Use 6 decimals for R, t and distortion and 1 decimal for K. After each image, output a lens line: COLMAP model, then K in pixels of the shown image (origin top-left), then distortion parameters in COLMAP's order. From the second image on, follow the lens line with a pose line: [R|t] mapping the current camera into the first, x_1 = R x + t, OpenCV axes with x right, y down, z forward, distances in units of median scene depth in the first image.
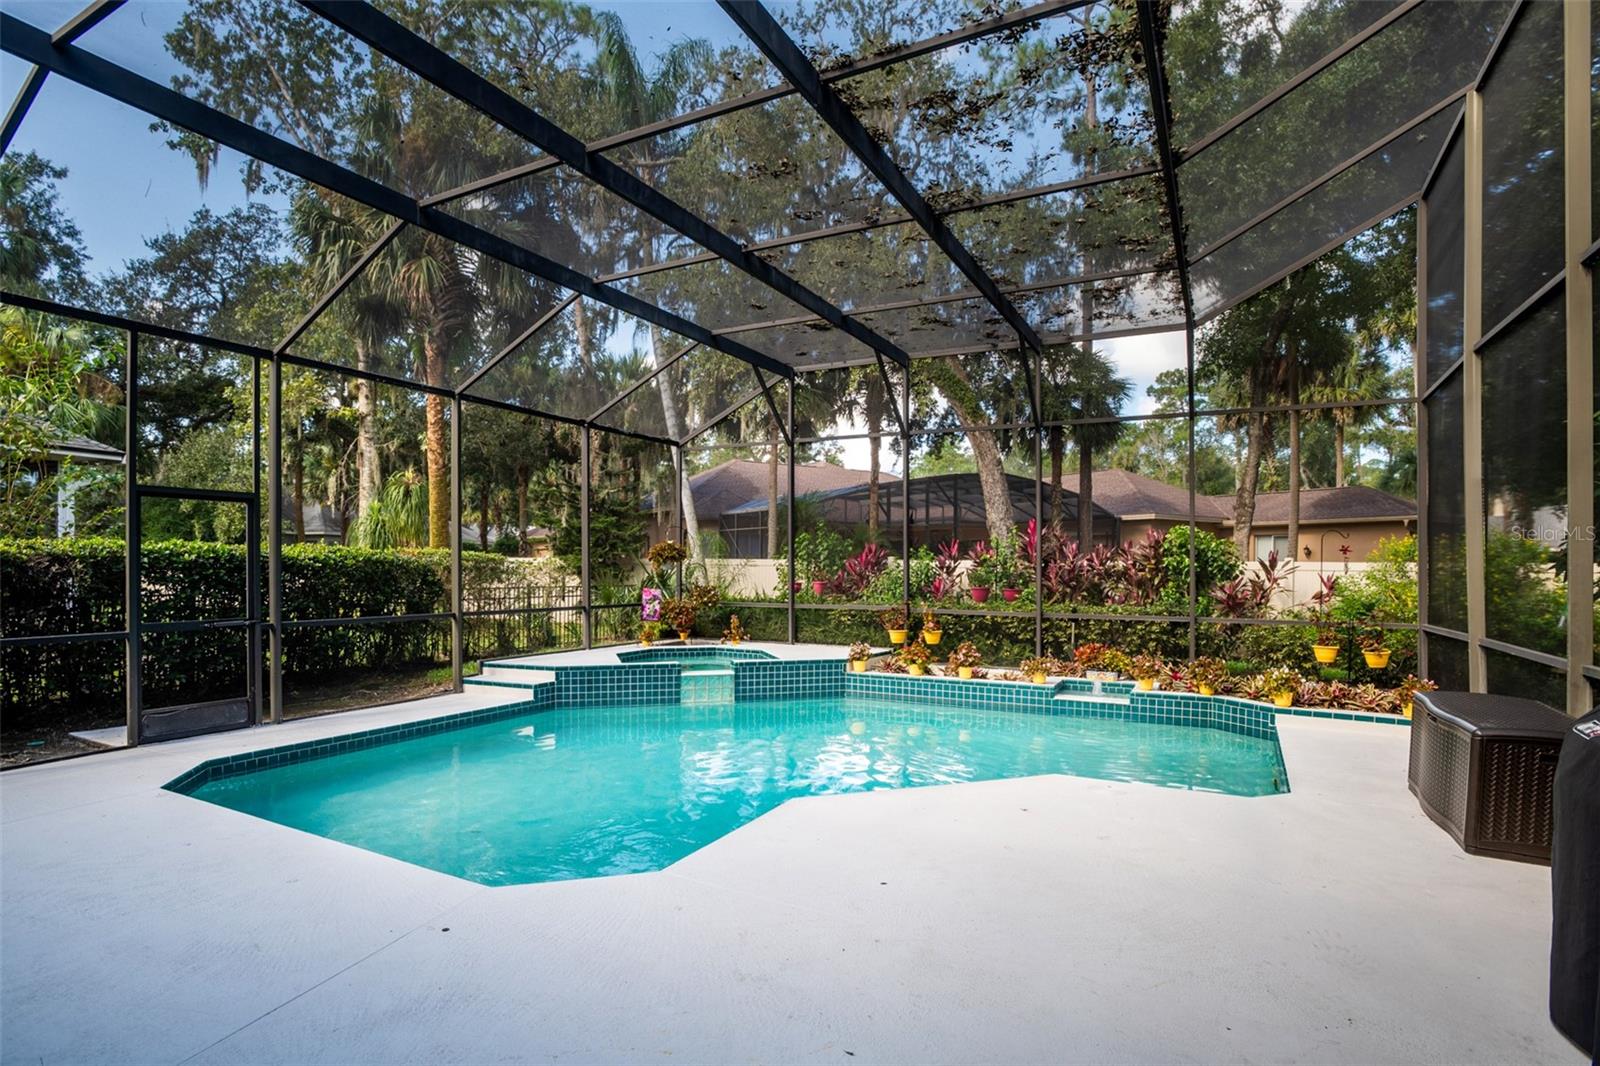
lens RADIAL K [[818.5, 0, 805.7], [0, 818.5, 574.9], [0, 0, 1]] dist [-0.088273, 0.045861]
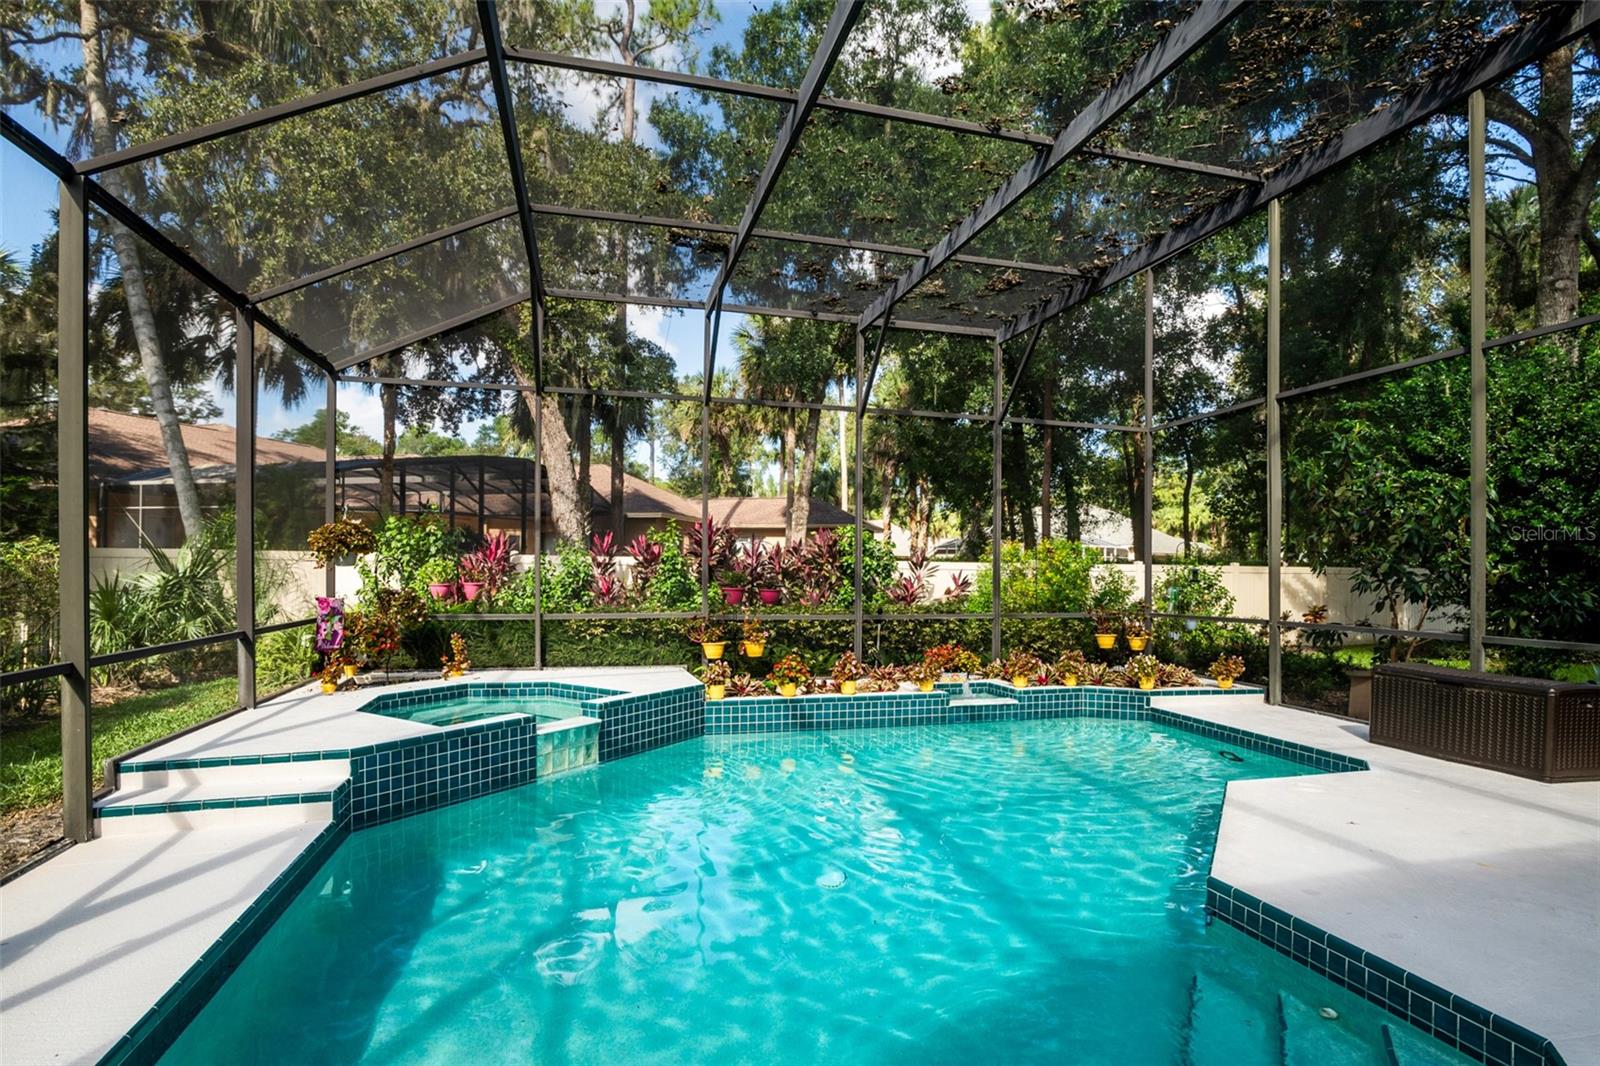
lens RADIAL K [[818.5, 0, 805.7], [0, 818.5, 574.9], [0, 0, 1]] dist [-0.088273, 0.045861]
pose [[0.723716, -0.003258, 0.690091, -0.439026], [0.001356, 0.999994, 0.003300, -0.001898], [-0.690097, -0.001453, 0.723715, 0.408926]]
